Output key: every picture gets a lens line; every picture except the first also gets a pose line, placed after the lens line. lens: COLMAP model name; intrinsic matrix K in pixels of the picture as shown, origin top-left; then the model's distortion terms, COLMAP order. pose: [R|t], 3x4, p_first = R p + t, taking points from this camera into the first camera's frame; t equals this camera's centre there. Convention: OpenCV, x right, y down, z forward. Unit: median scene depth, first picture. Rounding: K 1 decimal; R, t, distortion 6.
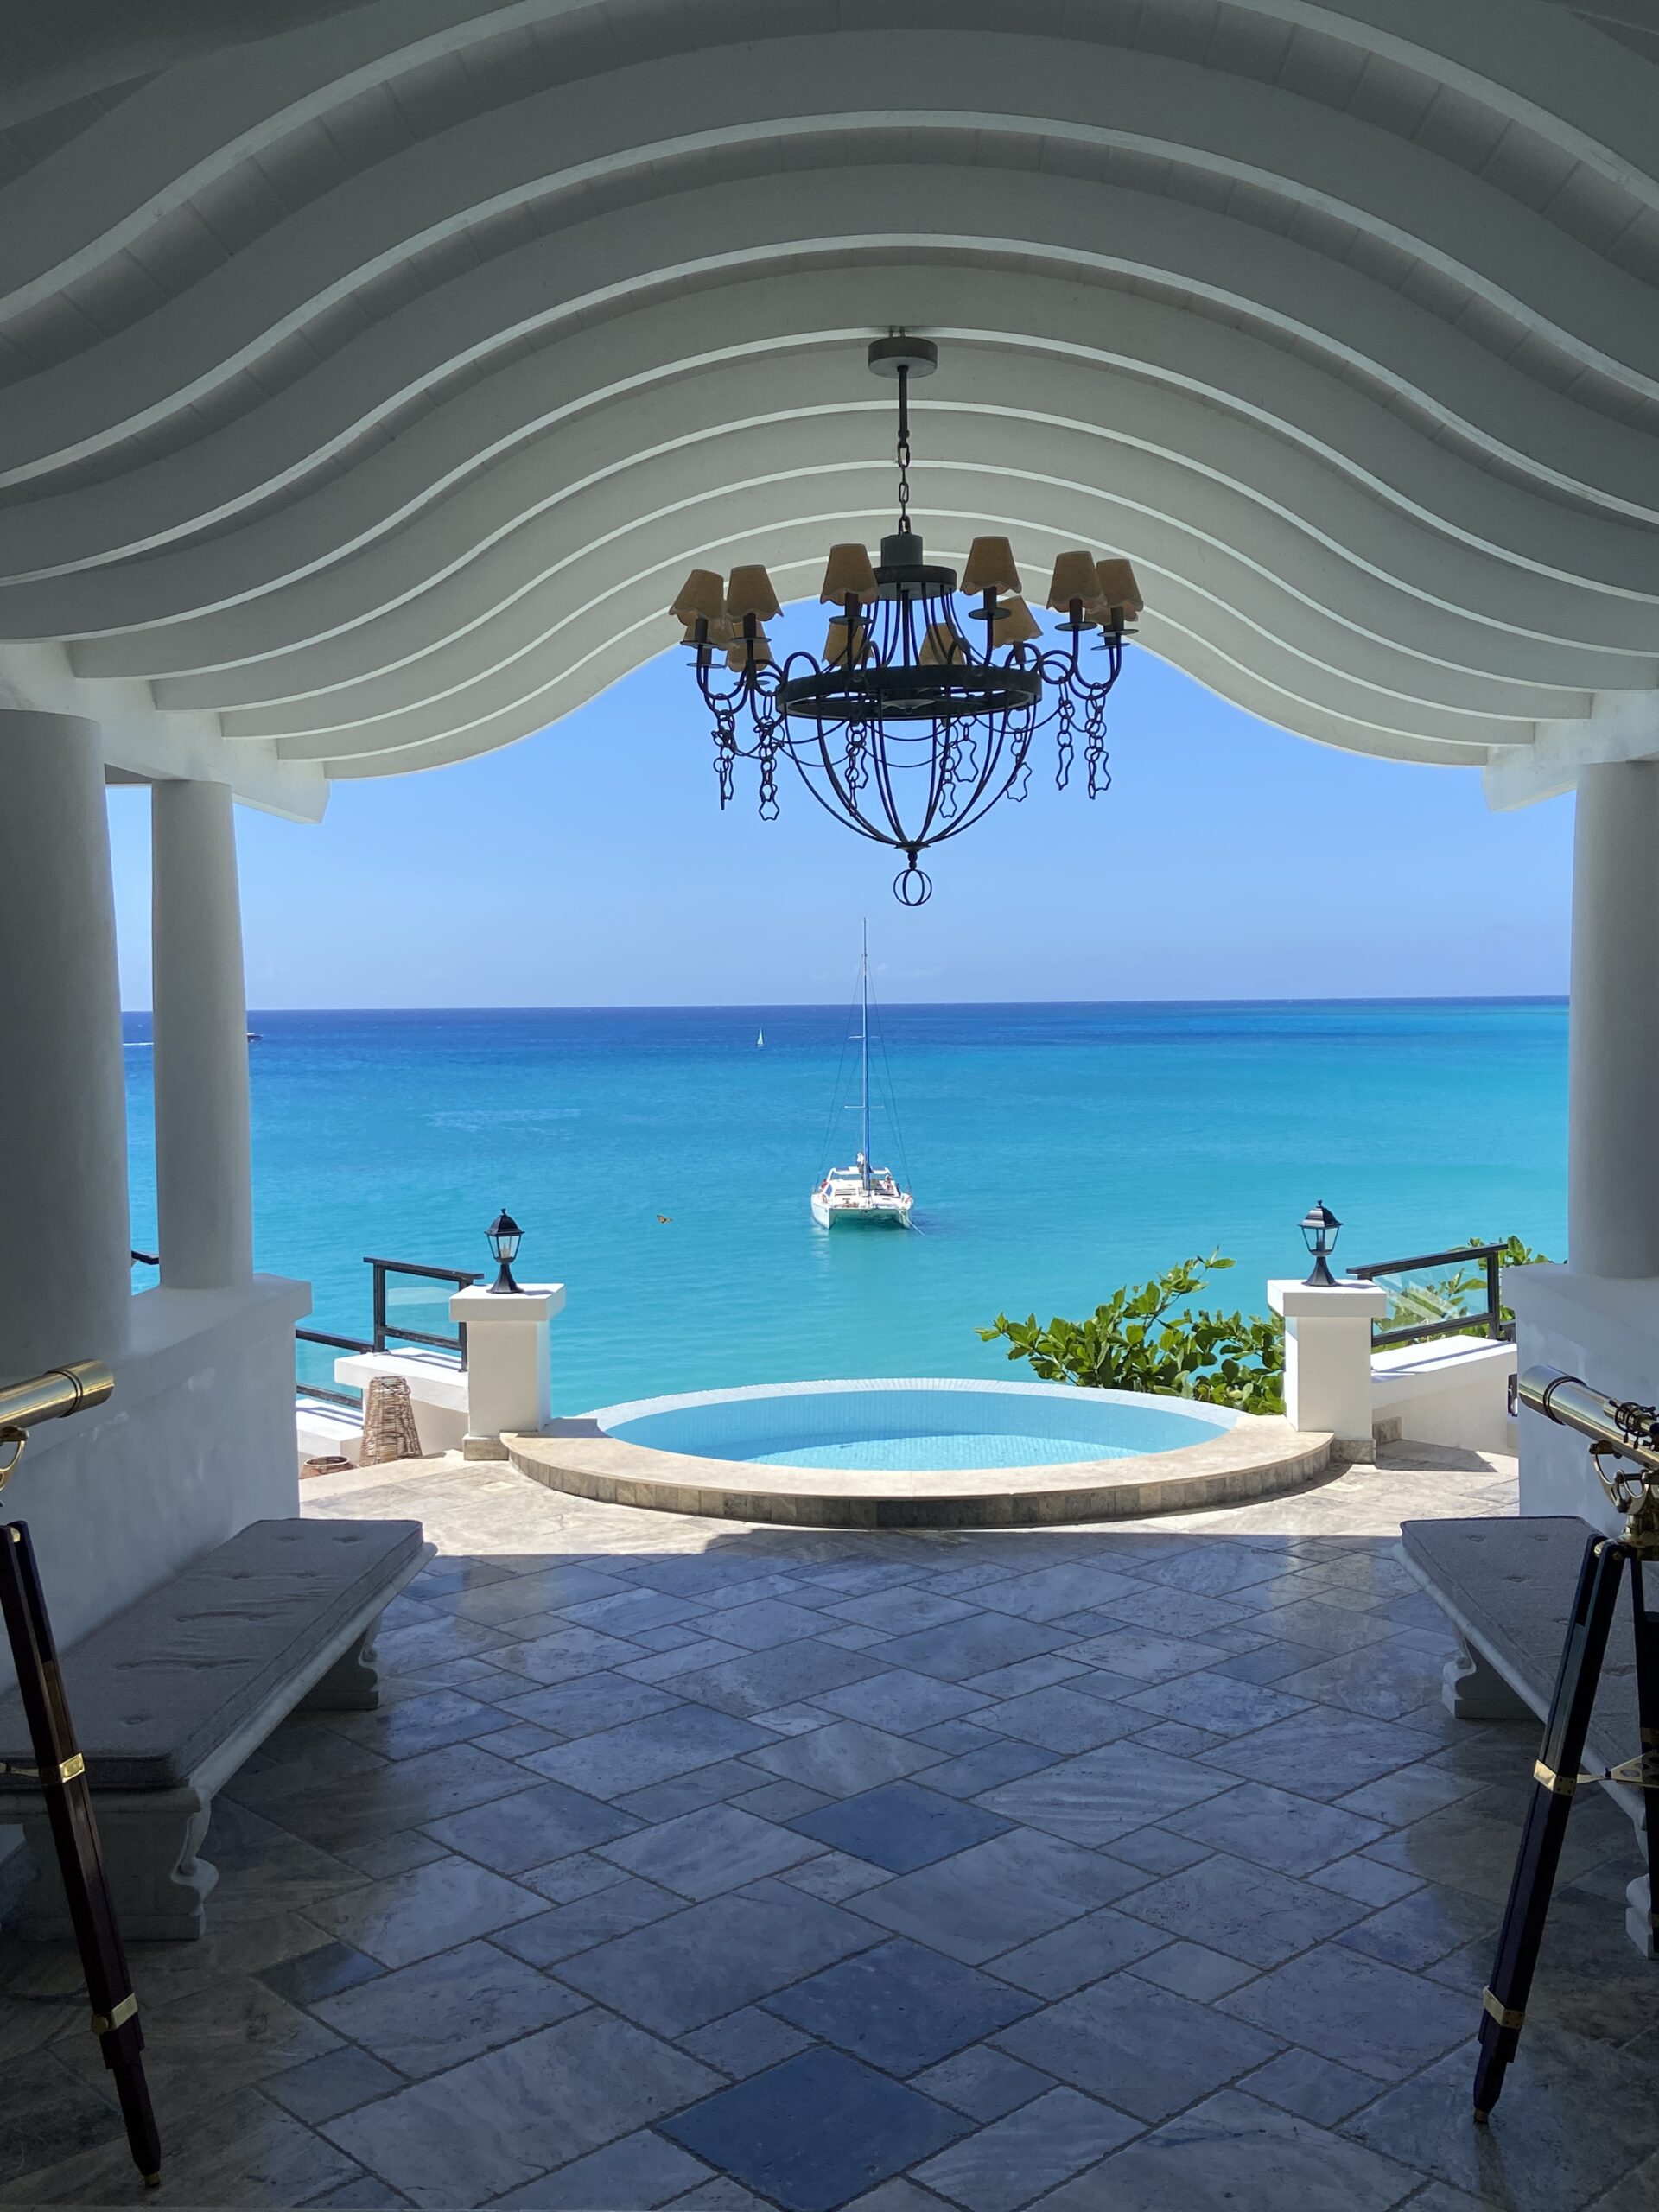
lens RADIAL K [[2057.9, 0, 822.8], [0, 2057.9, 1111.8], [0, 0, 1]] dist [0.031540, 0.000000]
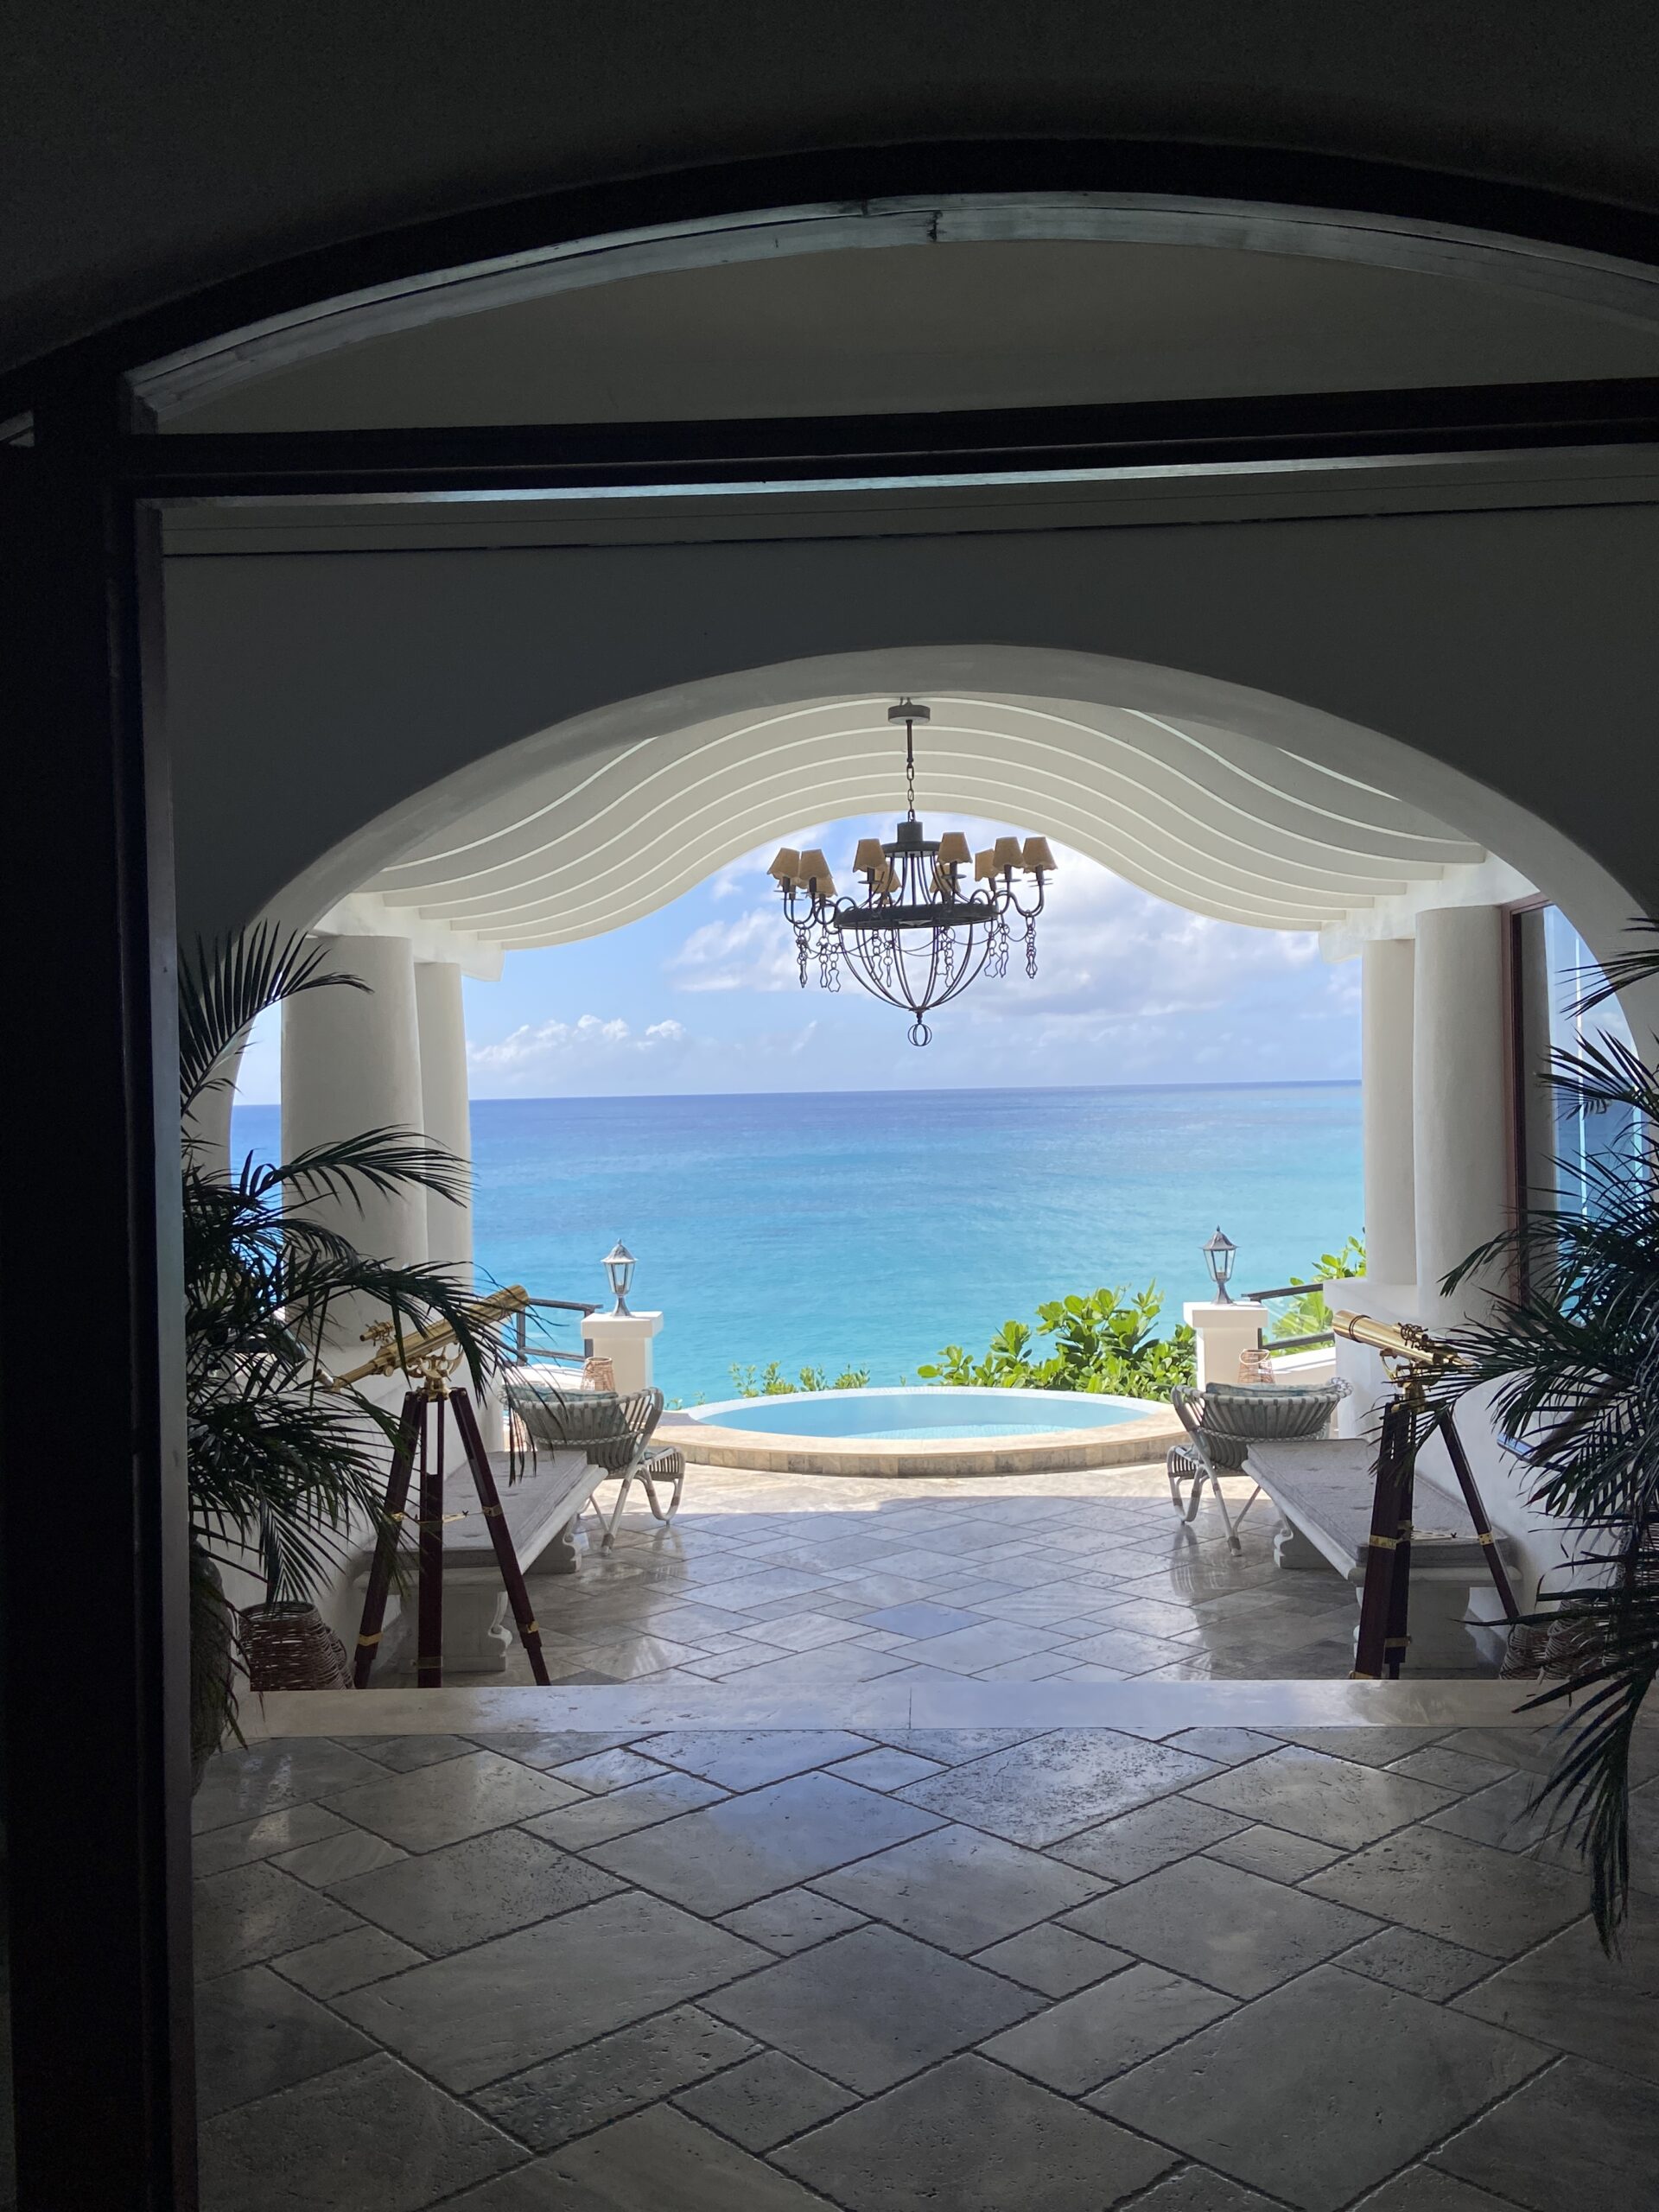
lens RADIAL K [[1909.4, 0, 832.4], [0, 1909.4, 1100.1], [0, 0, 1]] dist [-0.000360, -0.001880]
pose [[0.999917, -0.012769, 0.001838, -0.027529], [0.012842, 0.998768, -0.047929, 0.012119], [-0.001223, 0.047949, 0.998849, -0.486062]]
